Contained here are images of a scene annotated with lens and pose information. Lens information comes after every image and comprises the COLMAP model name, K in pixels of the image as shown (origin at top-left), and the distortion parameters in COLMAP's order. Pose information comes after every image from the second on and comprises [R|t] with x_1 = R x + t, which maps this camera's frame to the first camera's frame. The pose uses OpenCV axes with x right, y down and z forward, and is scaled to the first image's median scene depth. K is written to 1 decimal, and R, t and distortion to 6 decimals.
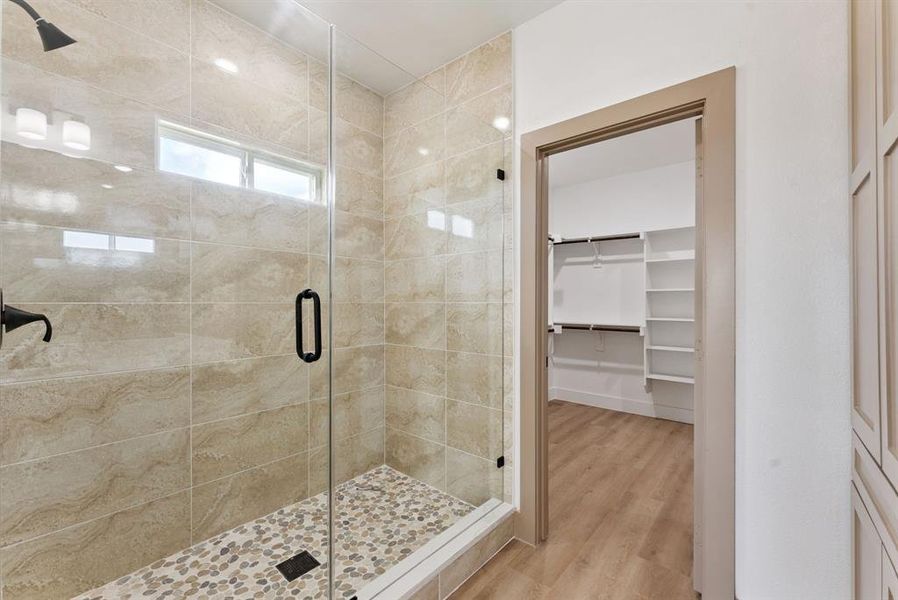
lens RADIAL K [[368.5, 0, 452.3], [0, 368.5, 297.7], [0, 0, 1]] dist [0.000729, -0.000030]
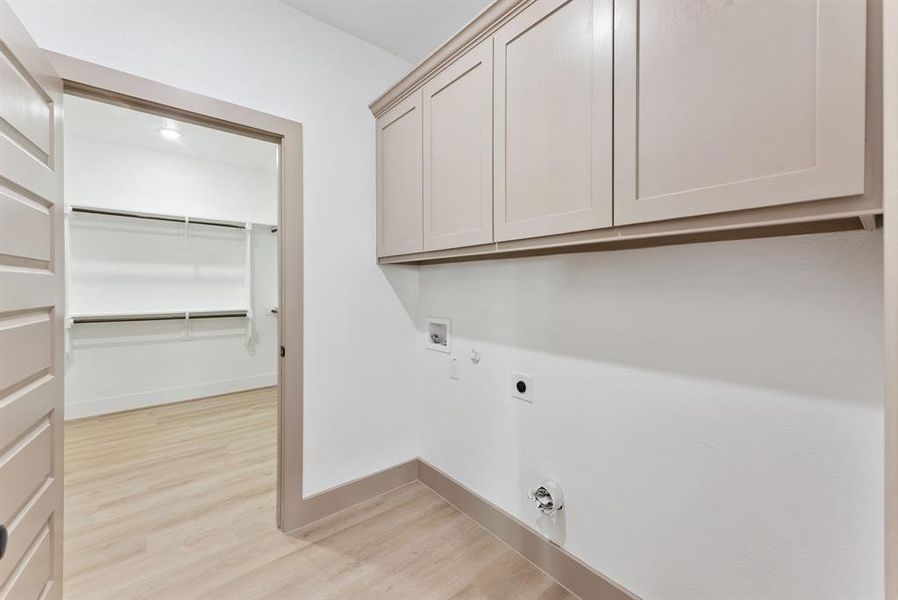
lens RADIAL K [[361.4, 0, 448.8], [0, 361.4, 287.3], [0, 0, 1]] dist [0.013801, 0.000002]
pose [[0.985414, -0.005352, -0.170093, 2.084505], [0.007758, 0.999879, 0.013484, 0.005652], [0.170000, -0.014607, 0.985336, 0.214272]]
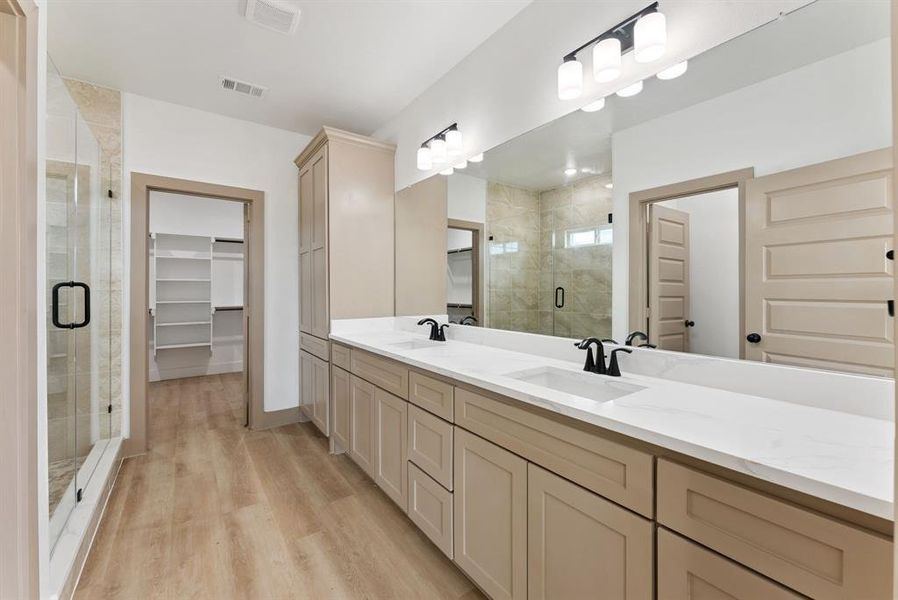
lens RADIAL K [[368.5, 0, 452.3], [0, 368.5, 297.7], [0, 0, 1]] dist [0.000729, -0.000030]
pose [[0.231894, -0.024596, 0.972430, -0.880836], [-0.008517, 0.999591, 0.027314, -0.004528], [-0.972704, -0.014617, 0.231589, -0.517929]]
